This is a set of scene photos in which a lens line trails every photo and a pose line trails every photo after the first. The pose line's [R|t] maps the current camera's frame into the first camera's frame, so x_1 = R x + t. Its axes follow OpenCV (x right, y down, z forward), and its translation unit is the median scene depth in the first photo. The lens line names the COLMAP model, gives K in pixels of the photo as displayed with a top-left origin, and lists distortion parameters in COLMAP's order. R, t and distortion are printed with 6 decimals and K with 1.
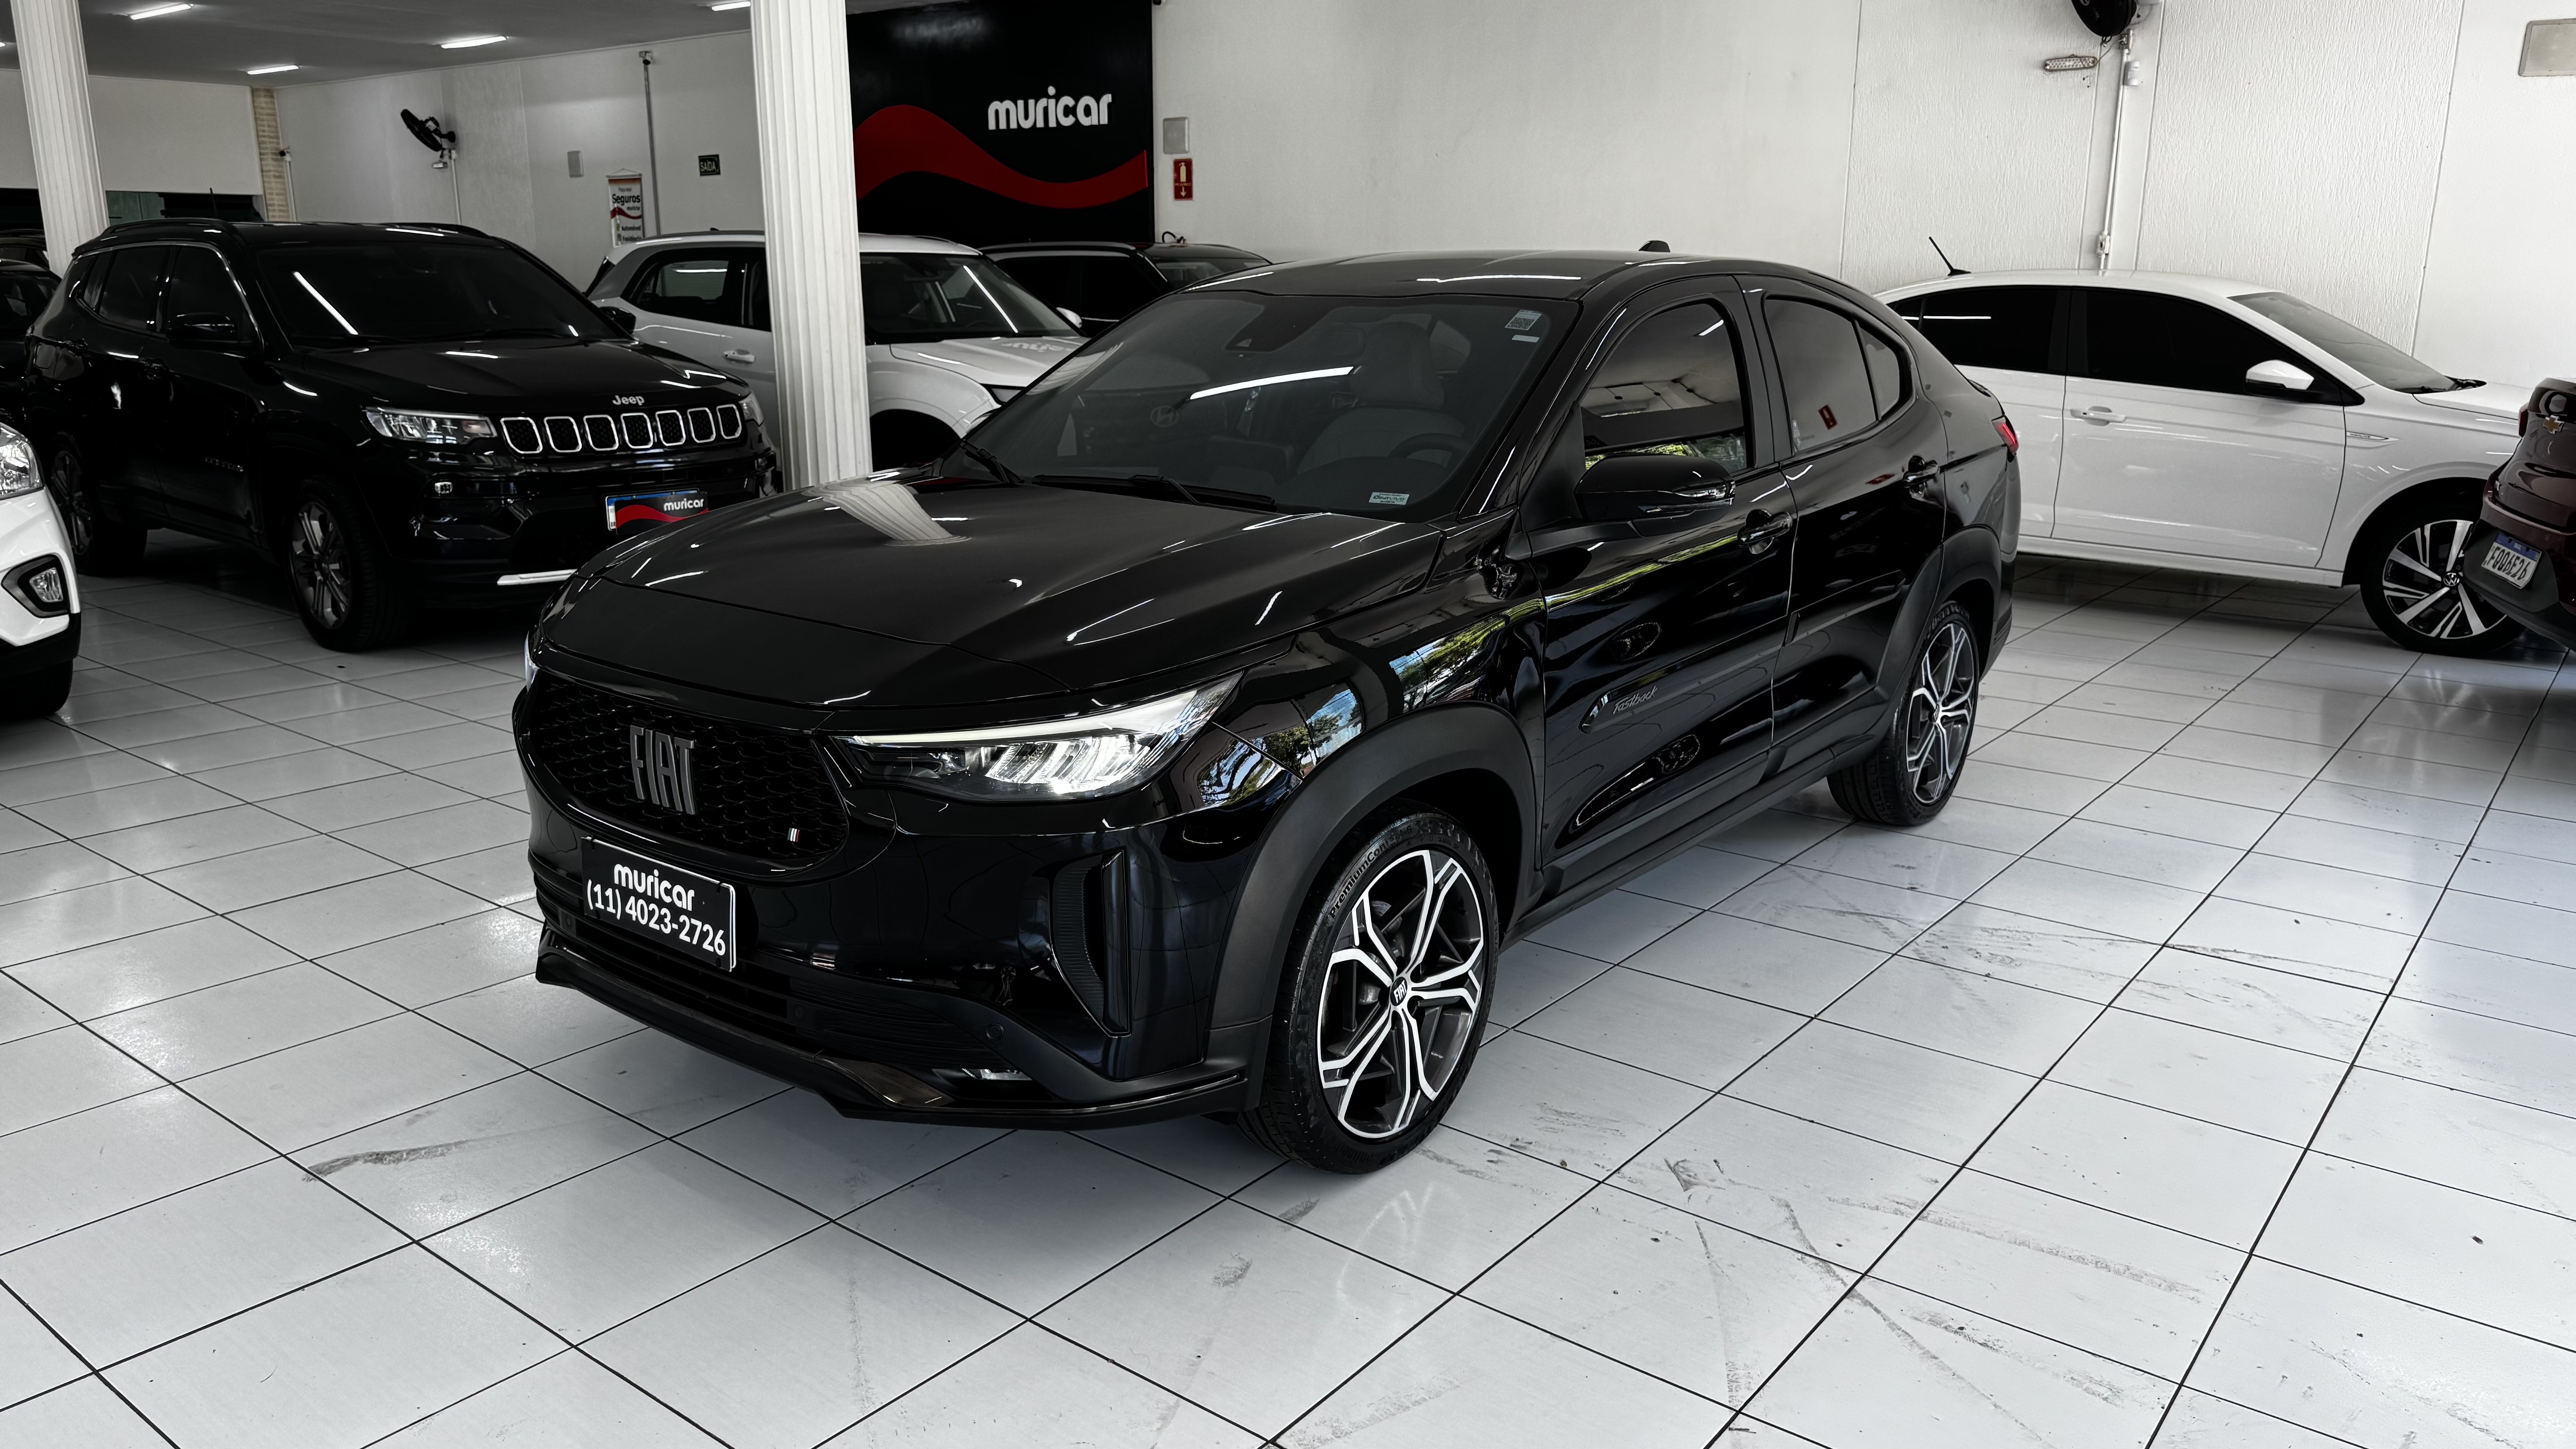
lens RADIAL K [[1839.8, 0, 1278.1], [0, 1839.8, 750.7], [0, 0, 1]] dist [0.035559, -0.063536]
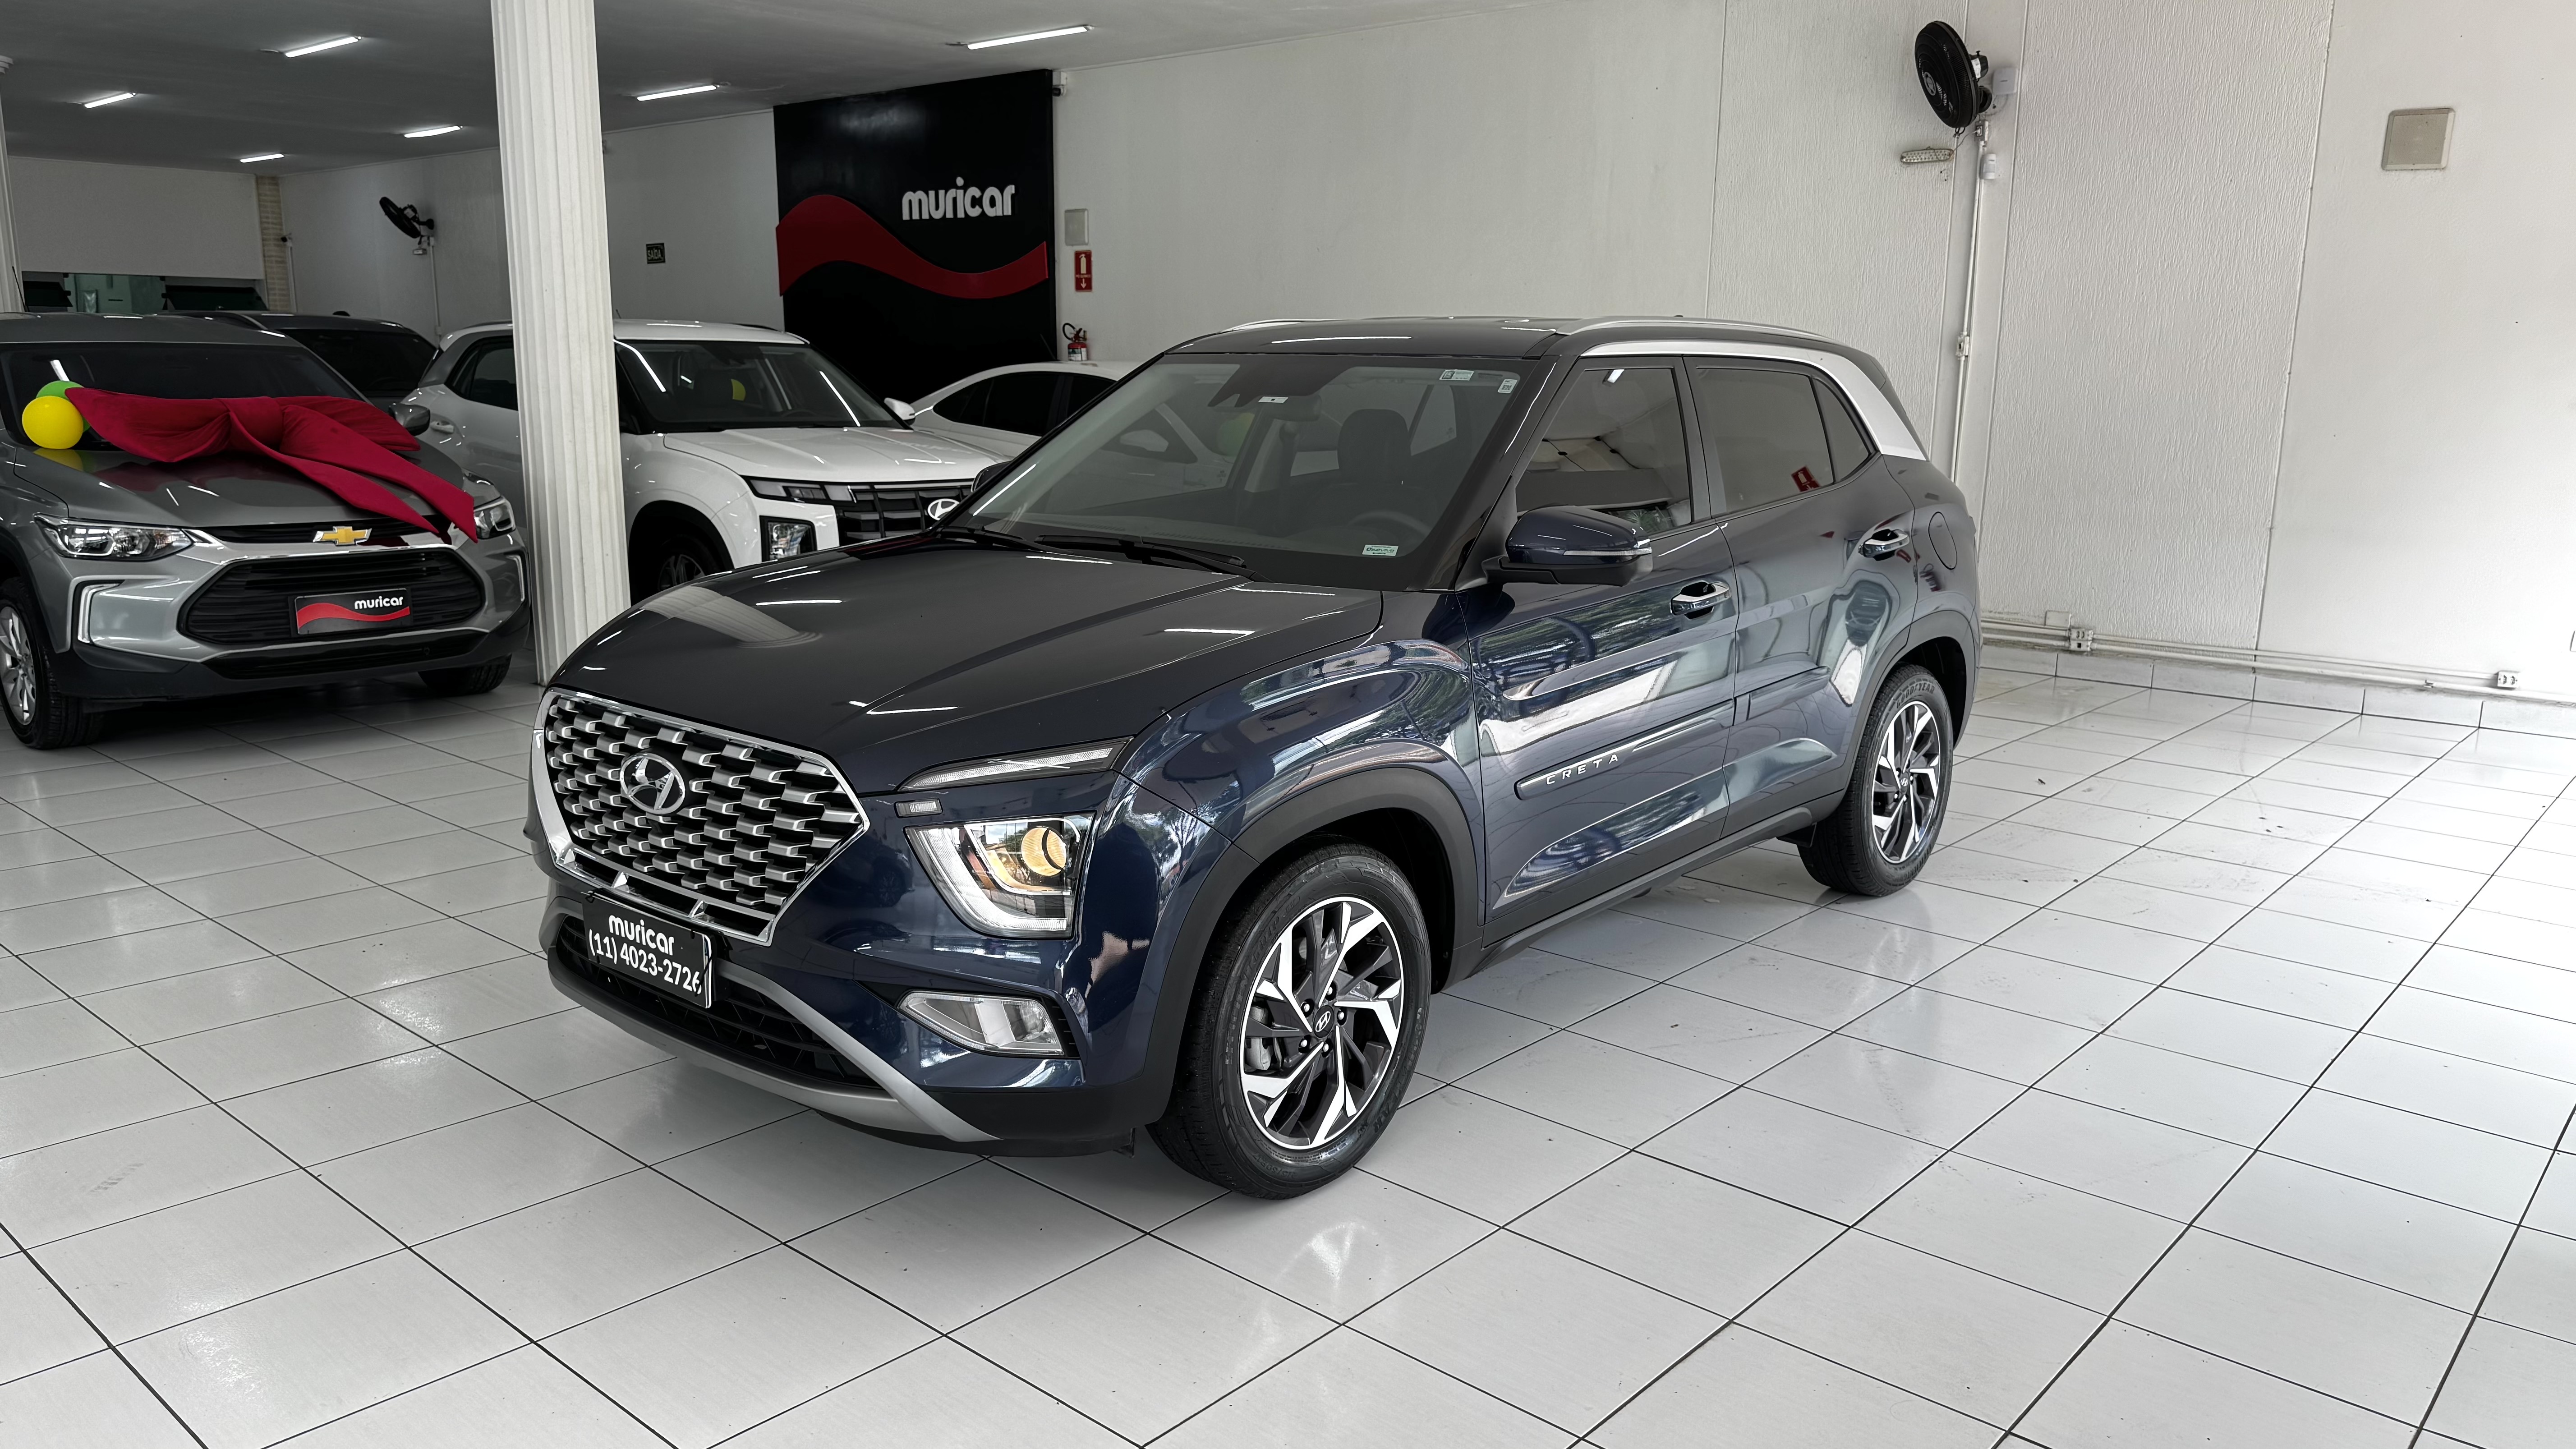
lens RADIAL K [[1839.8, 0, 1307.9], [0, 1839.8, 744.3], [0, 0, 1]] dist [0.035559, -0.063536]
pose [[0.998907, 0.018396, -0.042979, 0.114334], [-0.020531, 0.998550, -0.049754, -0.010830], [0.042002, 0.050582, 0.997836, 0.035751]]
